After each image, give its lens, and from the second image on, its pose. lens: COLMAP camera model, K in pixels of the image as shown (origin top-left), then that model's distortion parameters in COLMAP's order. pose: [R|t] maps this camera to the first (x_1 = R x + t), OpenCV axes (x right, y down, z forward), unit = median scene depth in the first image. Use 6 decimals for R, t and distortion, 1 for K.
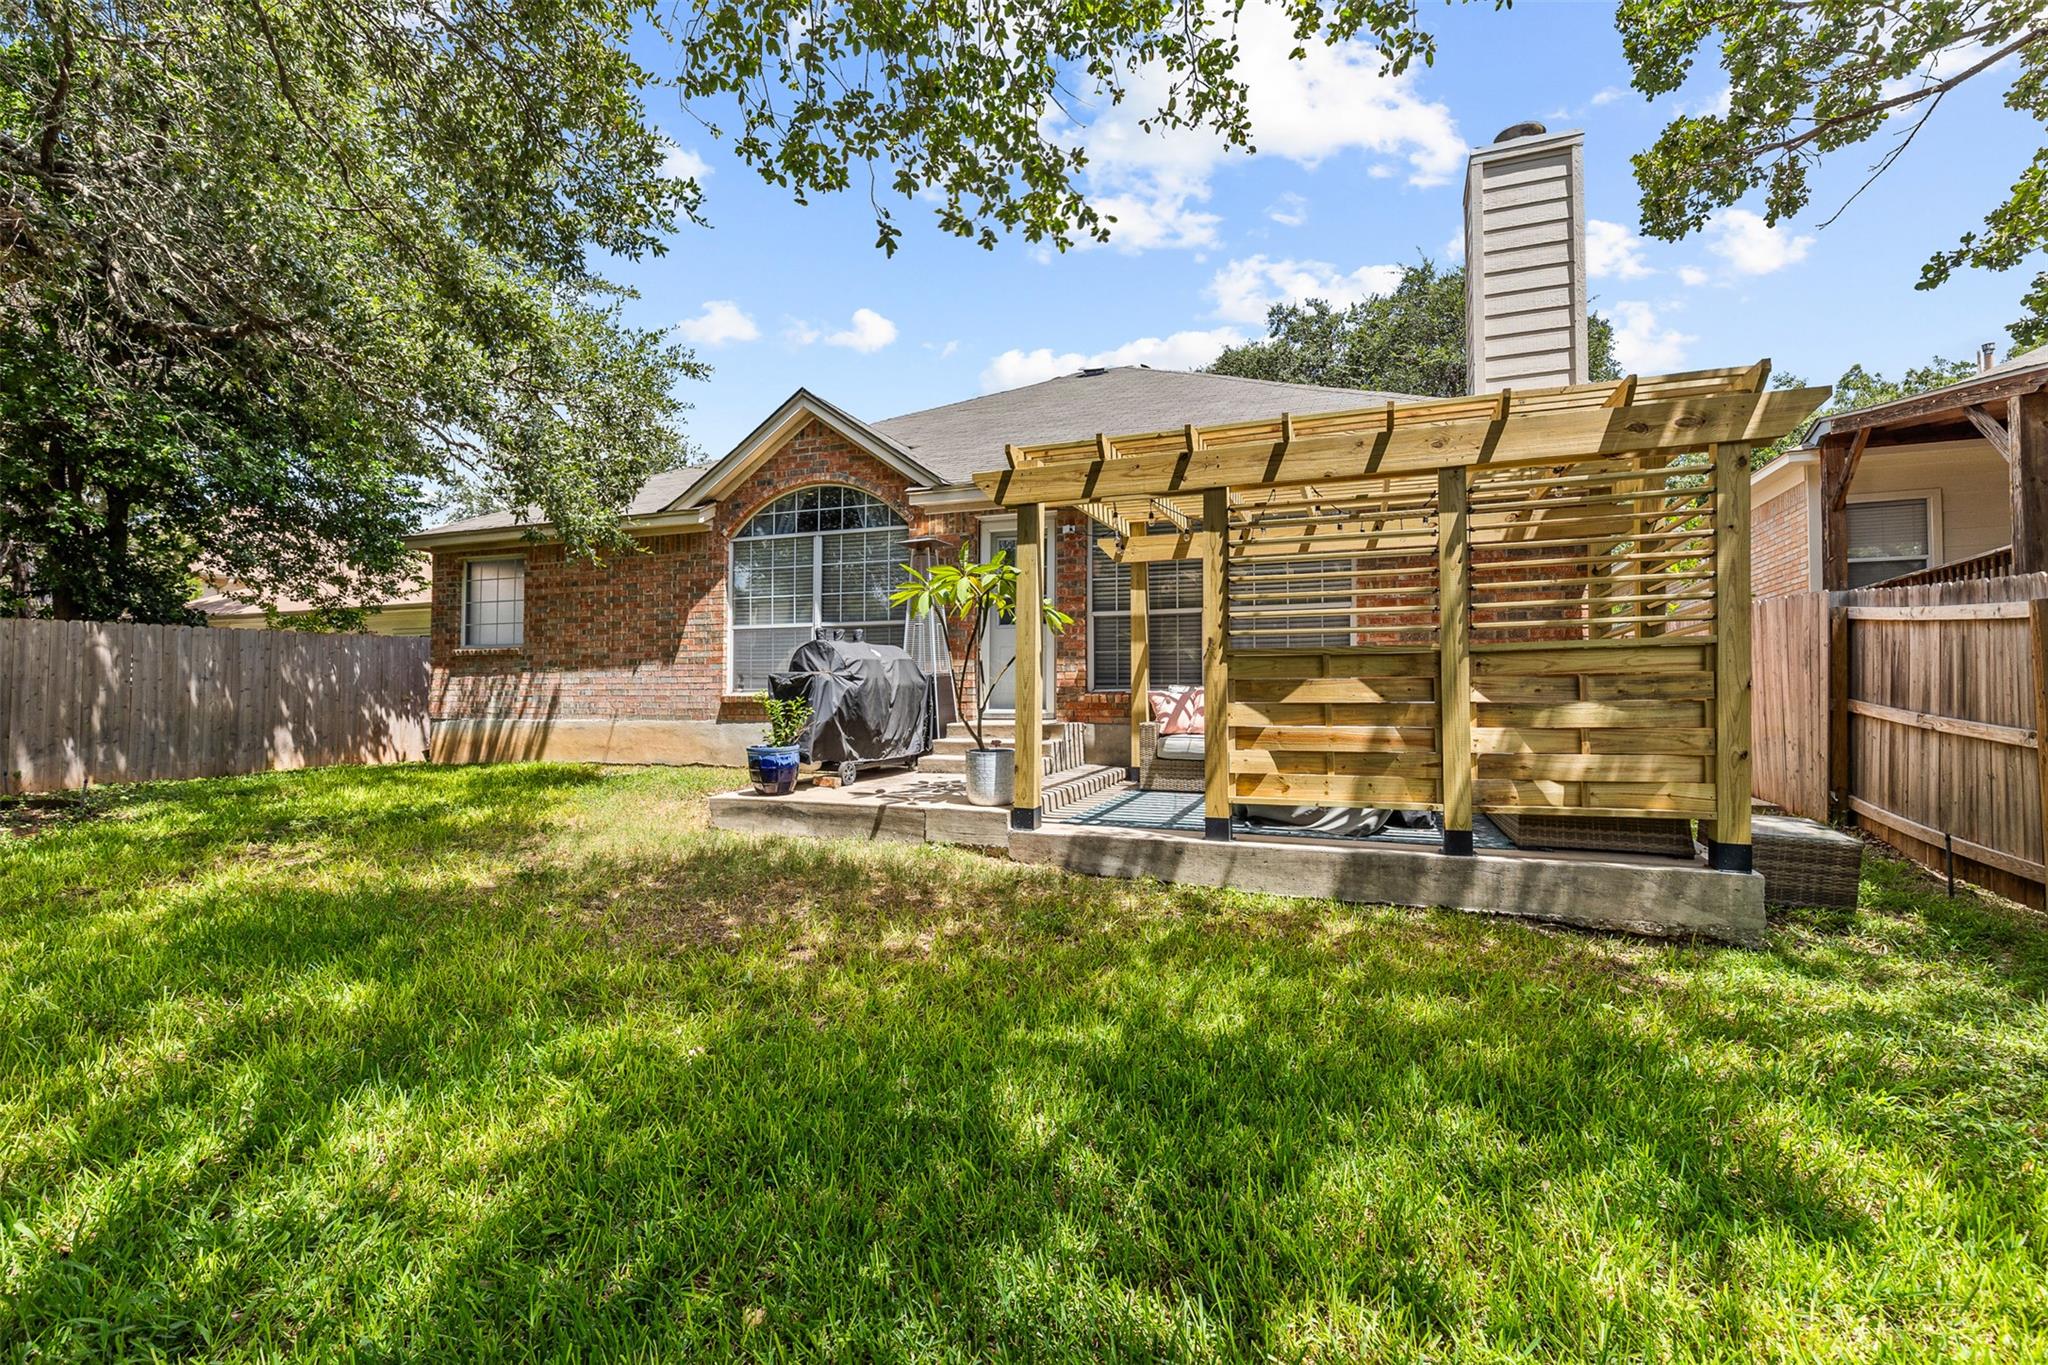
lens RADIAL K [[935.1, 0, 1022.2], [0, 935.1, 691.9], [0, 0, 1]] dist [0.002917, 0.000083]
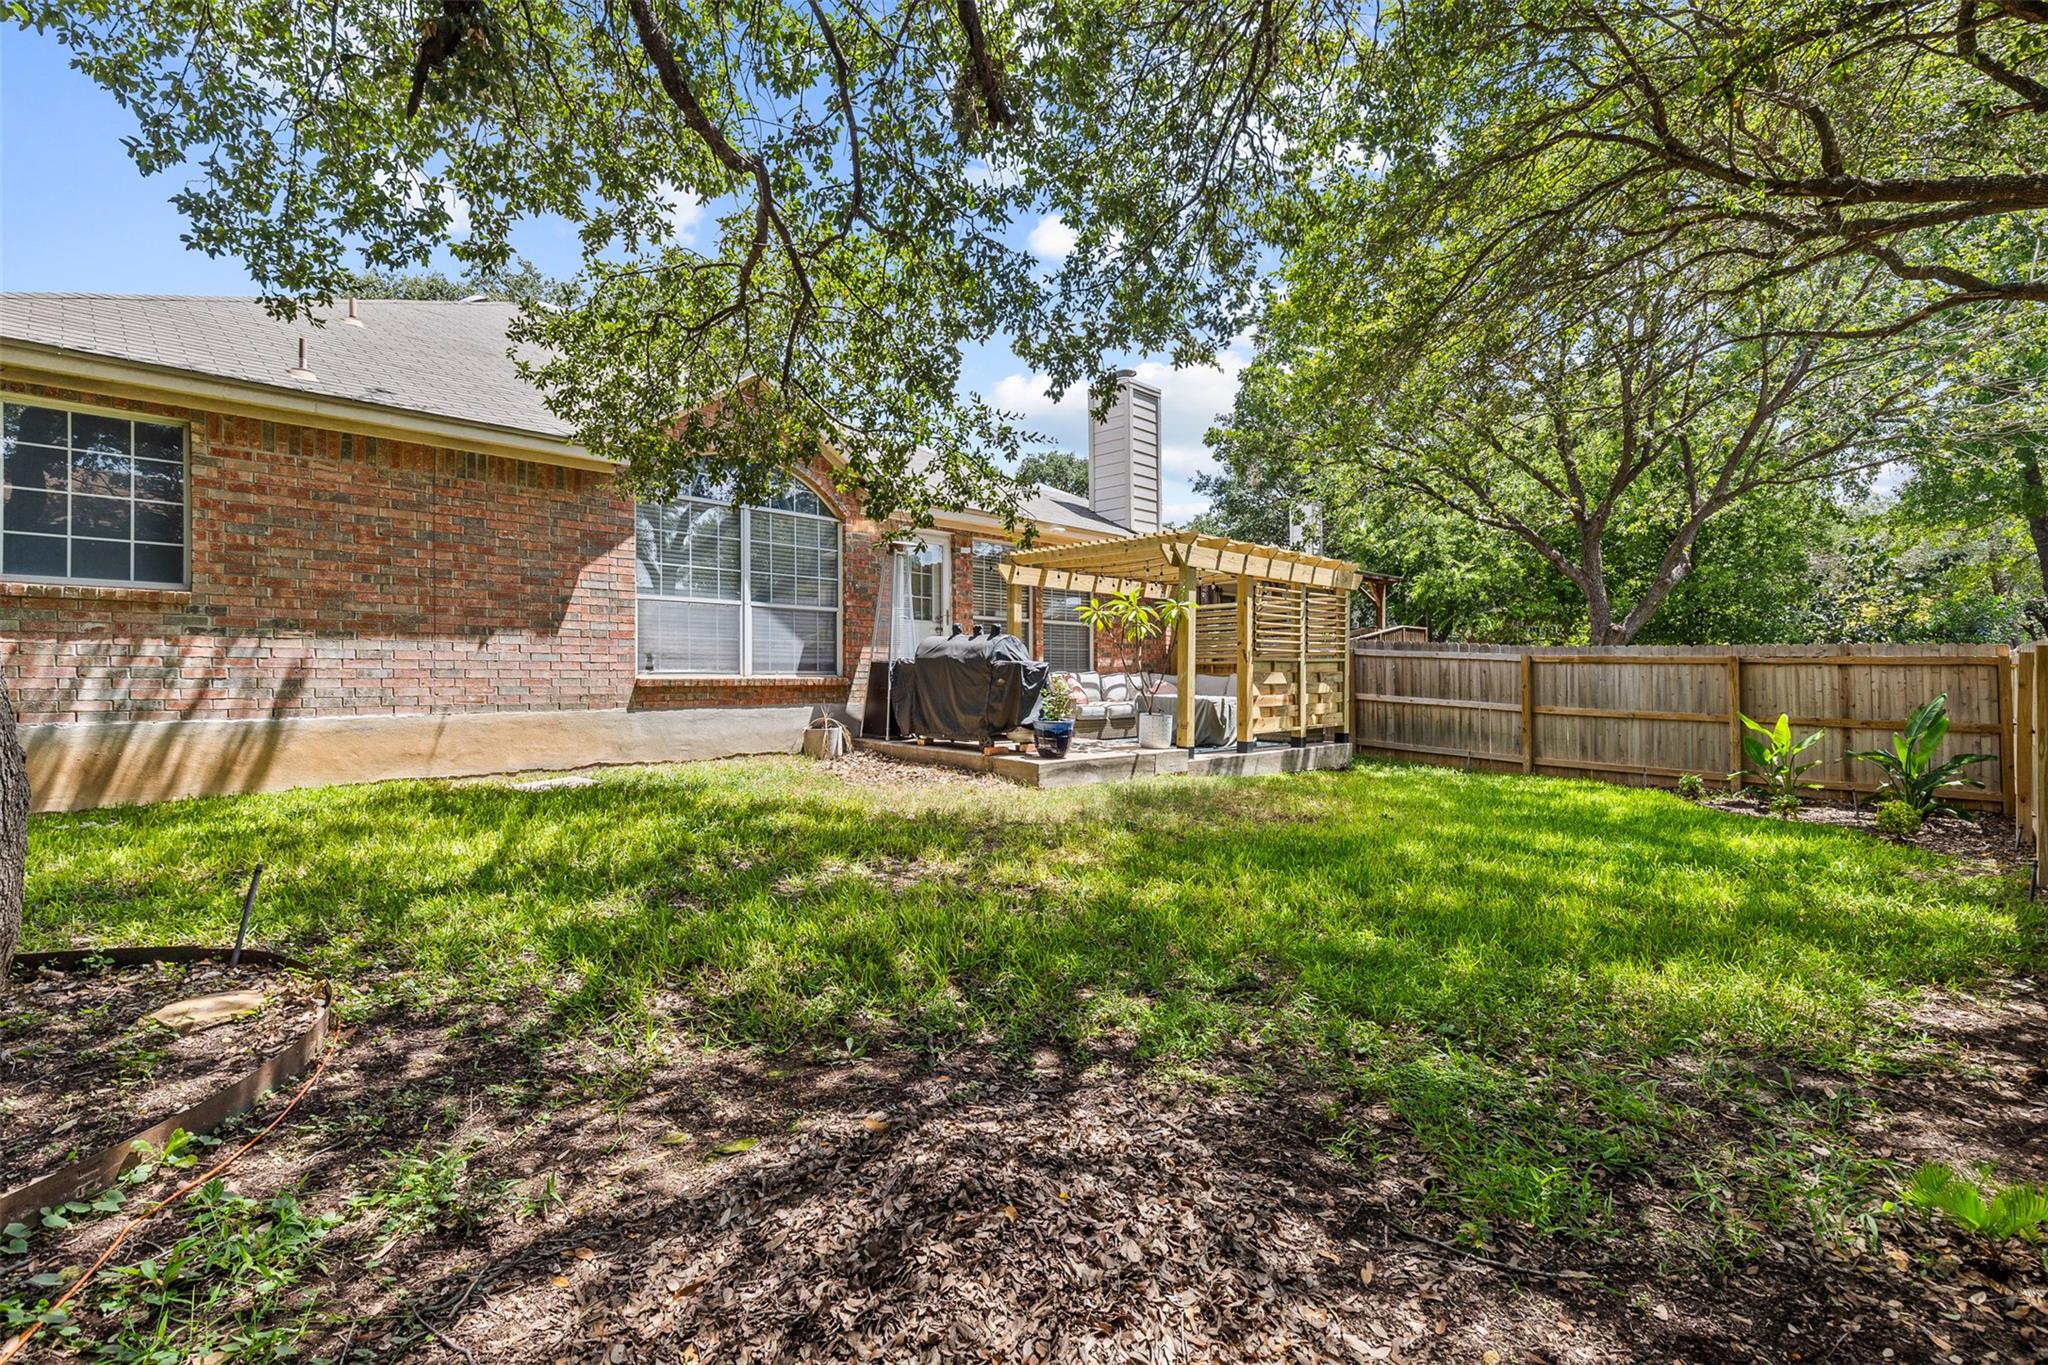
lens RADIAL K [[935.1, 0, 1021.5], [0, 935.1, 674.3], [0, 0, 1]] dist [0.002917, 0.000083]
pose [[0.382528, 0.001564, 0.923942, -0.933266], [-0.010230, 0.999944, 0.002543, -0.005008], [-0.923887, -0.010425, 0.382523, 0.359261]]
